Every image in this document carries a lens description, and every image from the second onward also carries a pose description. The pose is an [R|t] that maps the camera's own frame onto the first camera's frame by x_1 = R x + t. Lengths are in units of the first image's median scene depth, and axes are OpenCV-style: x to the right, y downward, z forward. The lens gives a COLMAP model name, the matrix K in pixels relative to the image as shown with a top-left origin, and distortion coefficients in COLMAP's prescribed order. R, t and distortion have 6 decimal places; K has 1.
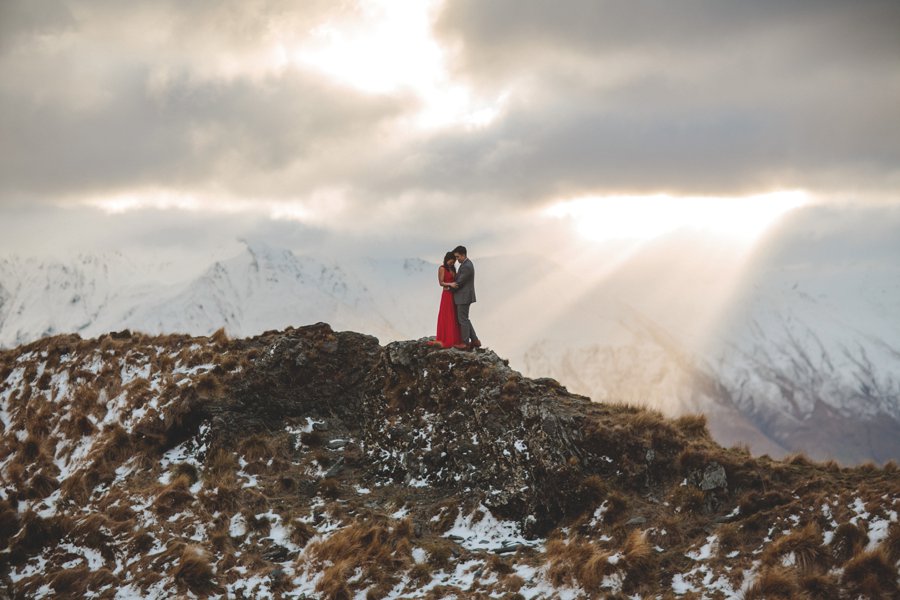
lens RADIAL K [[2093.2, 0, 448.5], [0, 2093.2, 300.1], [0, 0, 1]] dist [-0.094720, 0.000000]
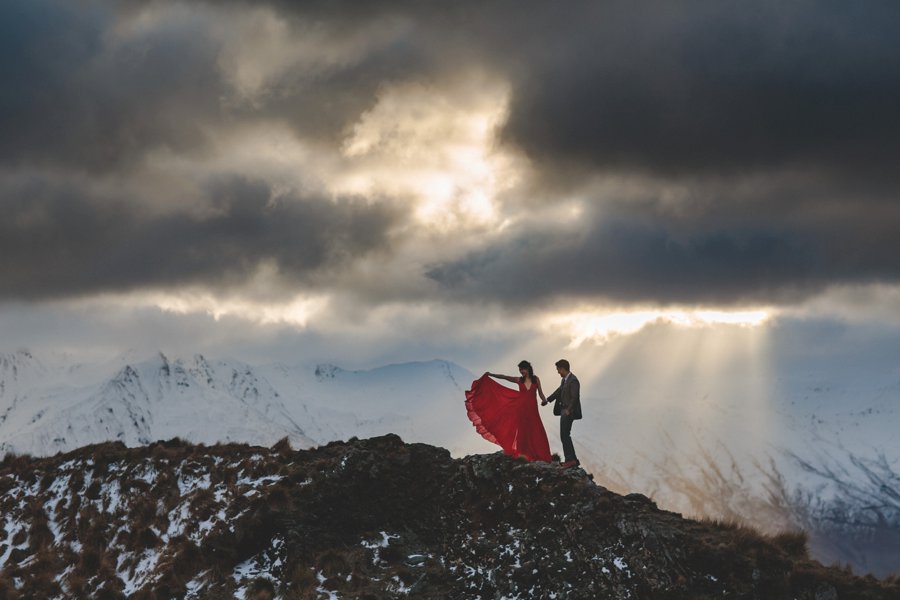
lens RADIAL K [[2093.2, 0, 453.8], [0, 2093.2, 301.8], [0, 0, 1]] dist [-0.094720, 0.000000]
pose [[0.998871, 0.014179, 0.045330, -0.082967], [-0.011880, 0.998649, -0.050592, -0.001934], [-0.045986, 0.049996, 0.997690, 0.023438]]
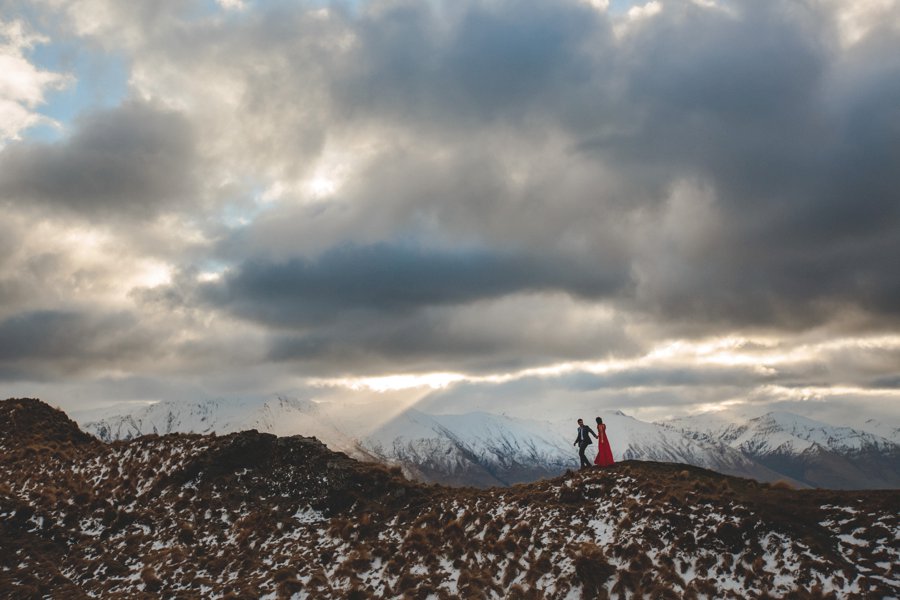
lens RADIAL K [[847.0, 0, 446.3], [0, 847.0, 300.8], [0, 0, 1]] dist [0.043824, 0.000000]
pose [[0.995320, 0.014746, 0.095497, 0.072645], [-0.001381, 0.990357, -0.138533, -0.000741], [-0.096619, 0.137753, 0.985743, -0.034022]]
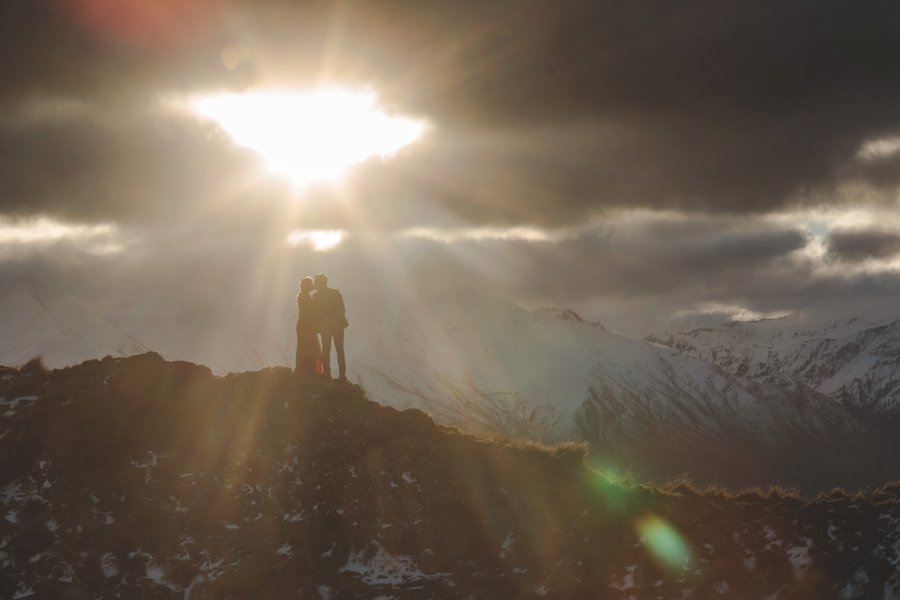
lens RADIAL K [[2093.2, 0, 447.8], [0, 2093.2, 304.9], [0, 0, 1]] dist [-0.094720, 0.000000]
pose [[0.971213, 0.007059, 0.238109, -0.169579], [-0.004321, 0.999918, -0.012020, 0.000175], [-0.238174, 0.010645, 0.971164, 0.039142]]
